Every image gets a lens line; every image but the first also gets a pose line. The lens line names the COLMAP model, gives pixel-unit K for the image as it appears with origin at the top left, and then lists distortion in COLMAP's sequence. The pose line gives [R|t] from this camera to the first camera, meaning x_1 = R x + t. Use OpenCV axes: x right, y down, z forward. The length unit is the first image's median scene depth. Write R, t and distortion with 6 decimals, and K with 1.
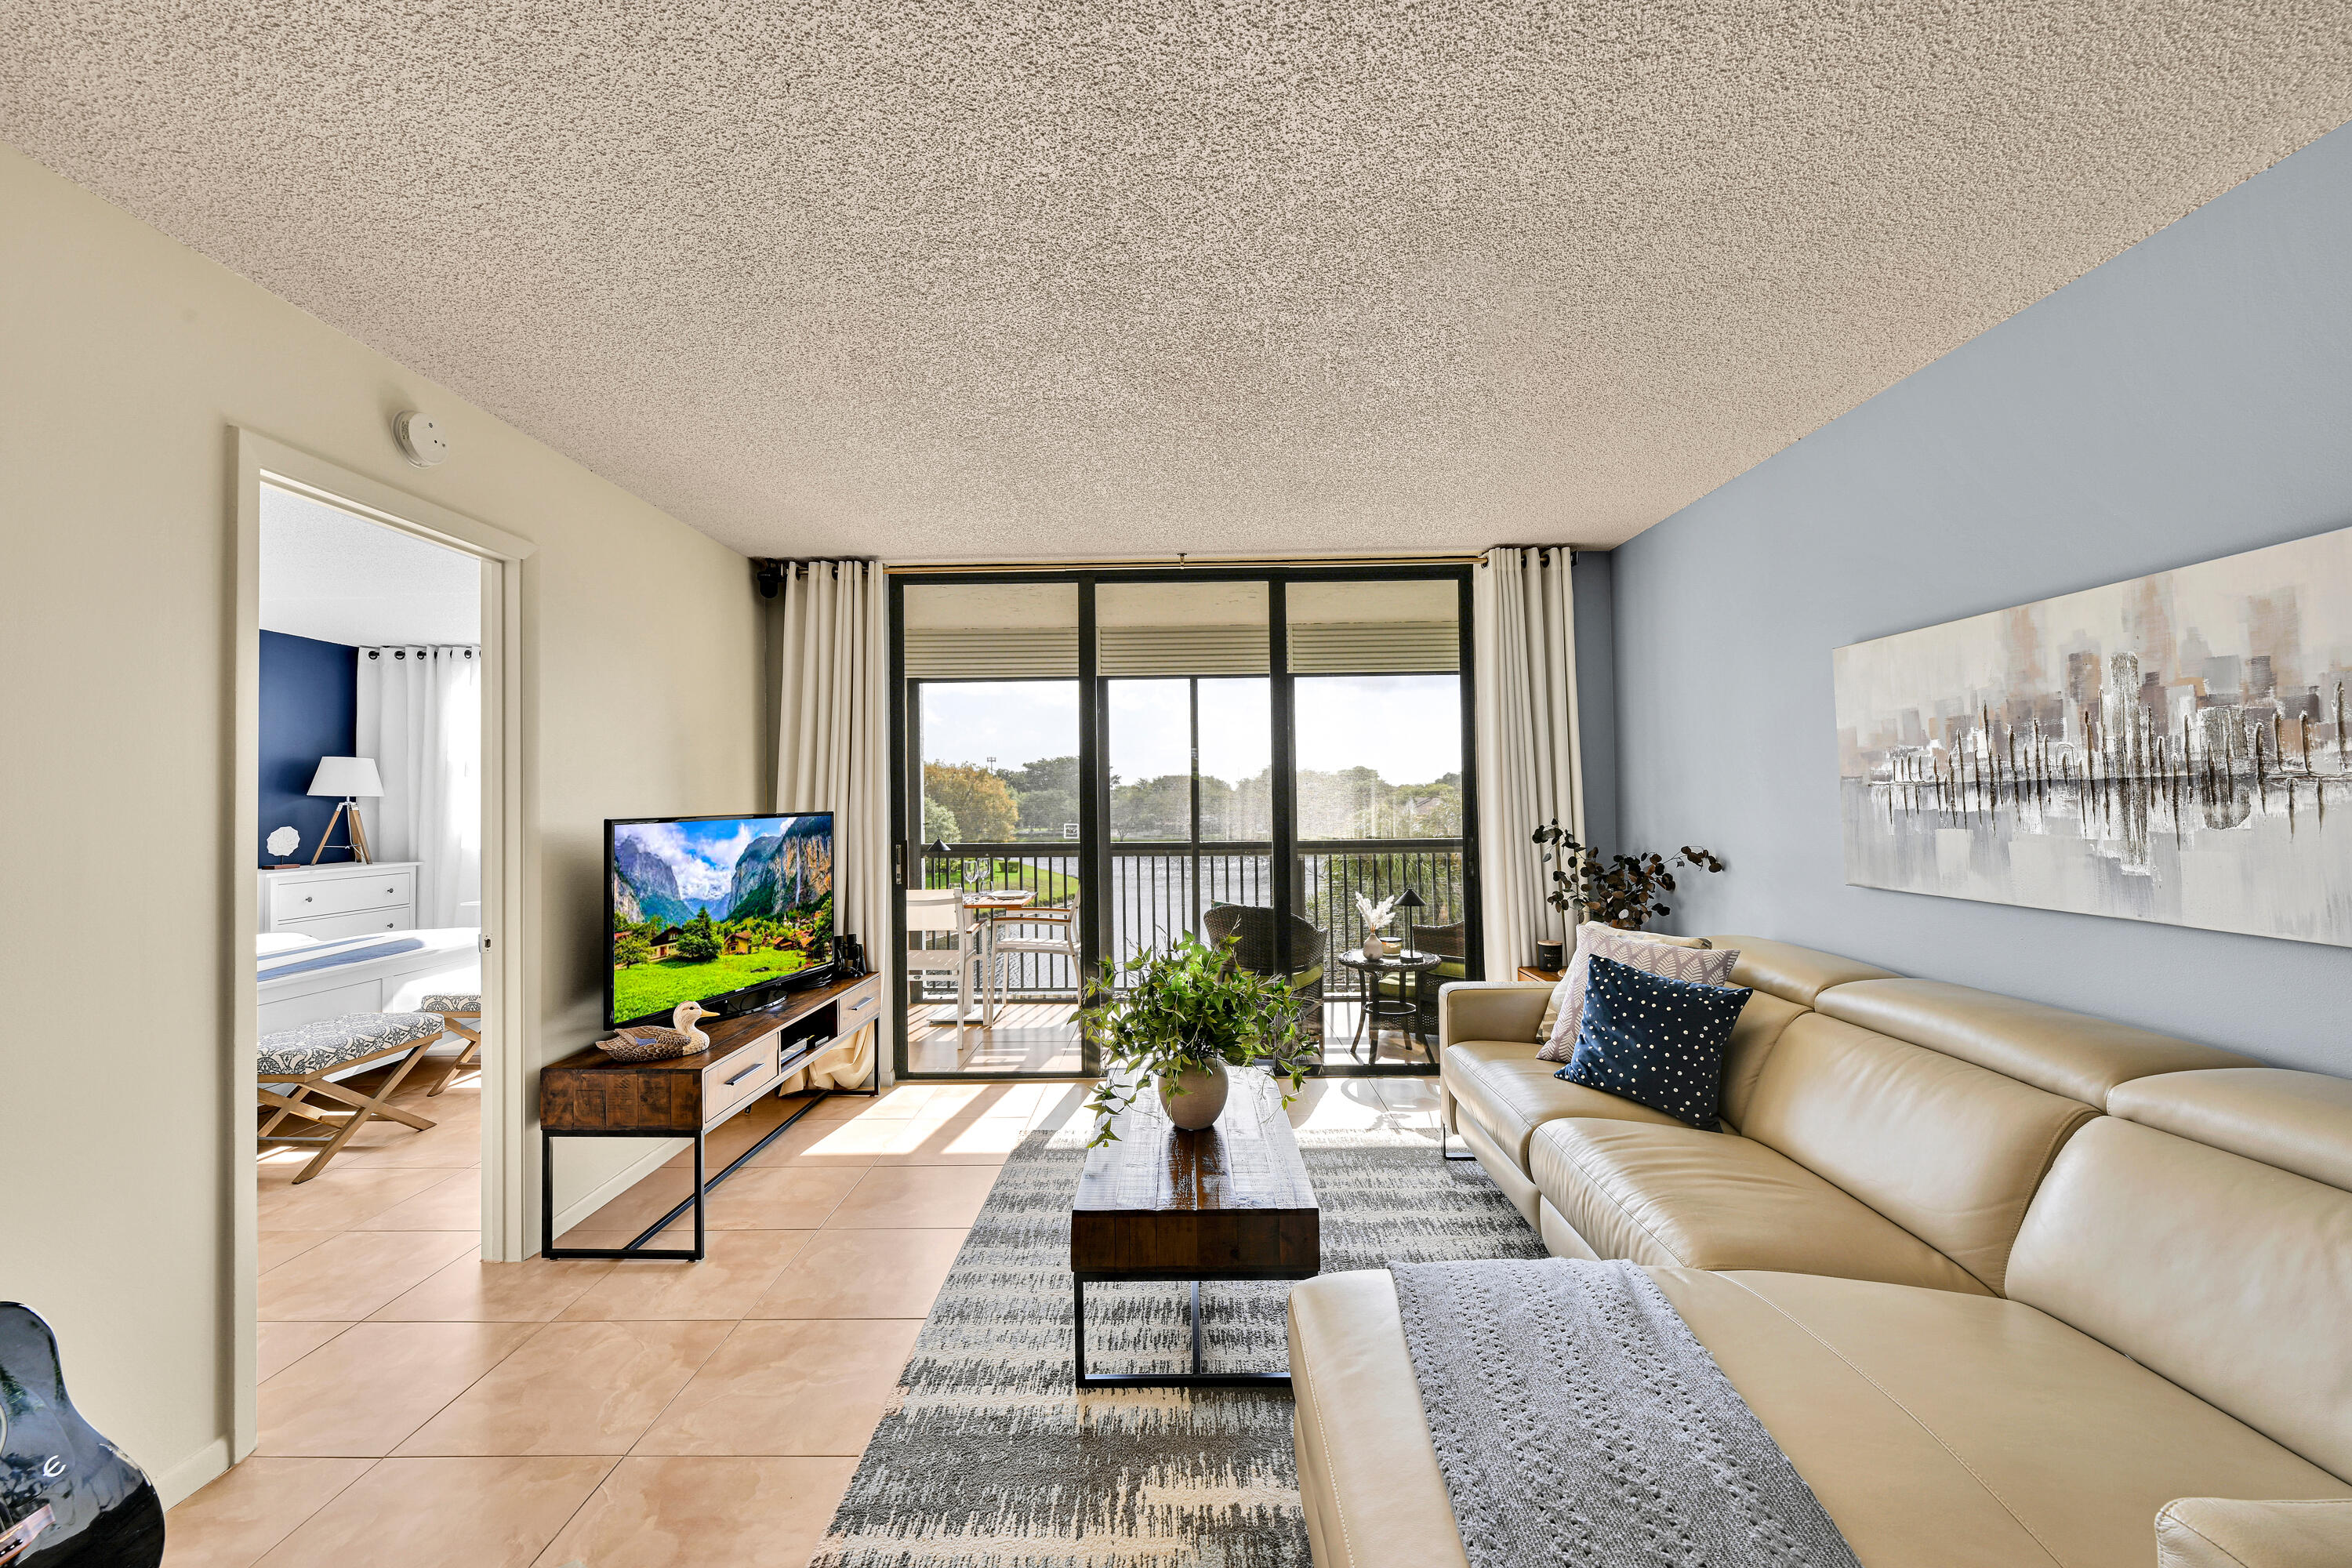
lens RADIAL K [[934.6, 0, 1174.7], [0, 934.6, 793.4], [0, 0, 1]] dist [-0.001031, -0.000022]
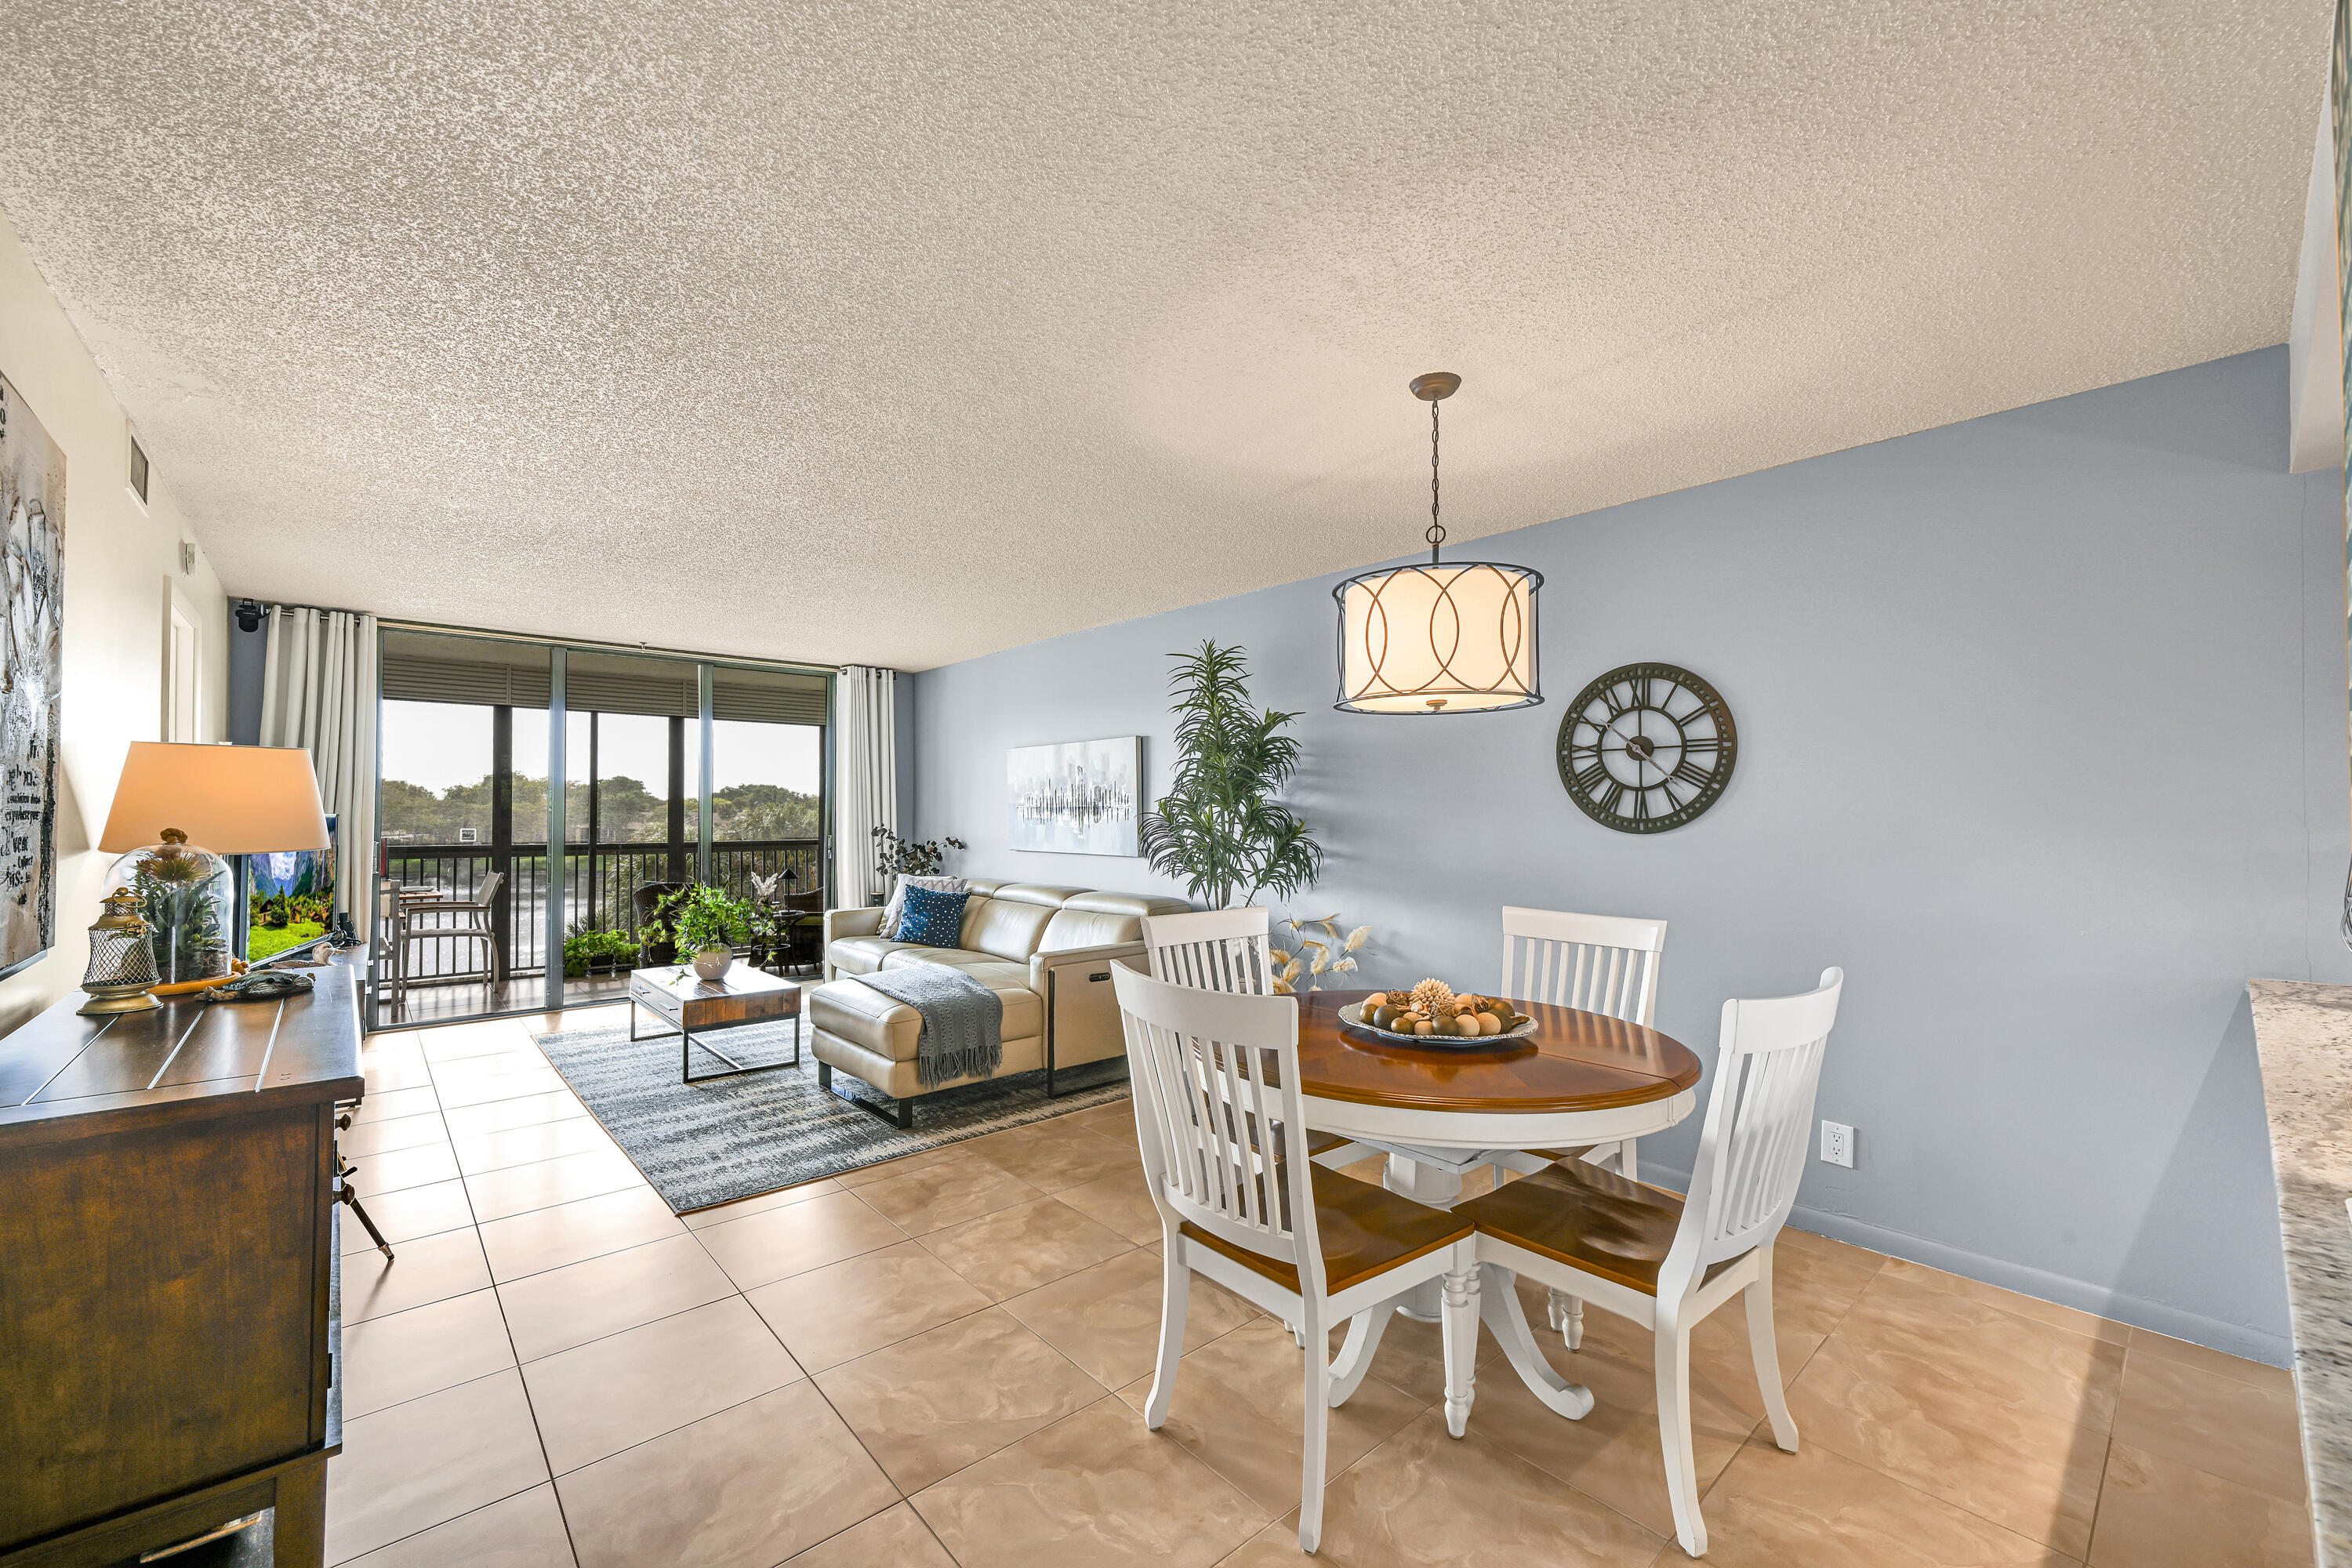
lens RADIAL K [[926.2, 0, 1169.8], [0, 926.2, 781.4], [0, 0, 1]] dist [-0.002588, -0.000216]
pose [[0.743832, 0.034532, 0.667474, -0.399301], [-0.015383, 0.999284, -0.034556, 0.000189], [-0.668190, 0.015436, 0.743831, -0.743014]]
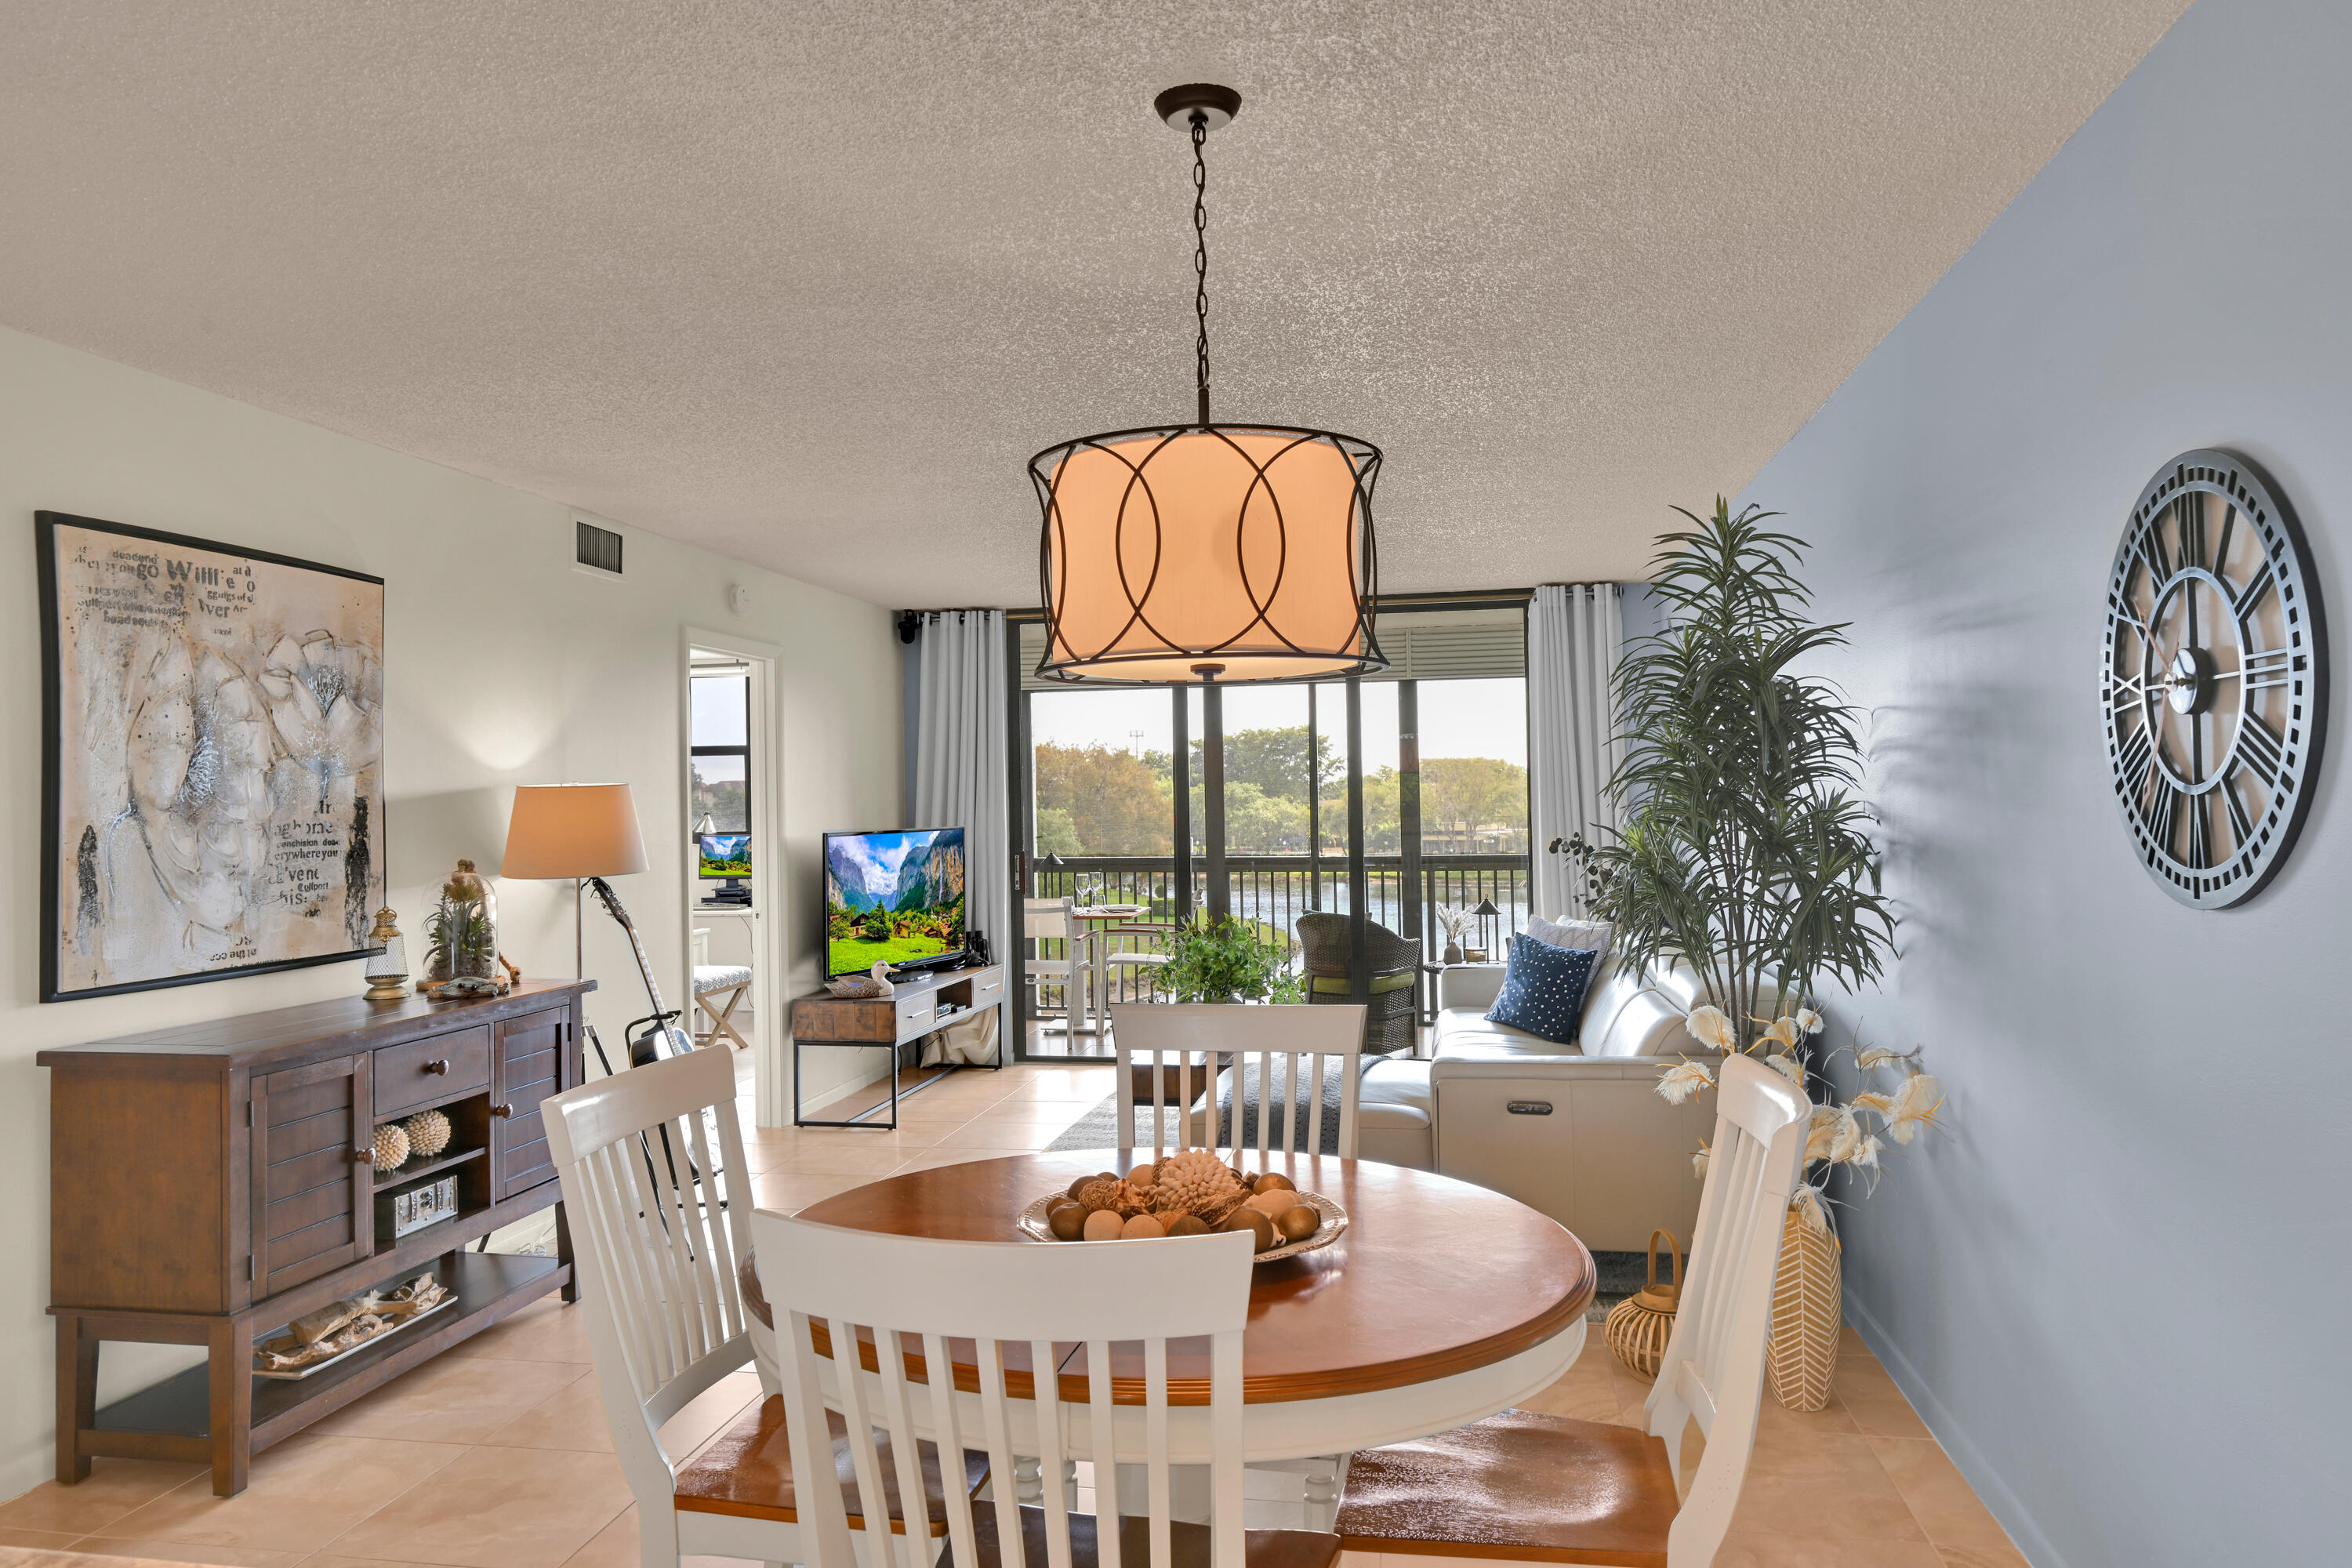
lens RADIAL K [[1547.5, 0, 1176.0], [0, 1547.5, 784.0], [0, 0, 1]] dist [0.001347, -0.000767]
pose [[0.985642, -0.005753, -0.168749, 0.258204], [0.005541, 0.999983, -0.001727, -0.033013], [0.168756, 0.000767, 0.985658, -0.992193]]
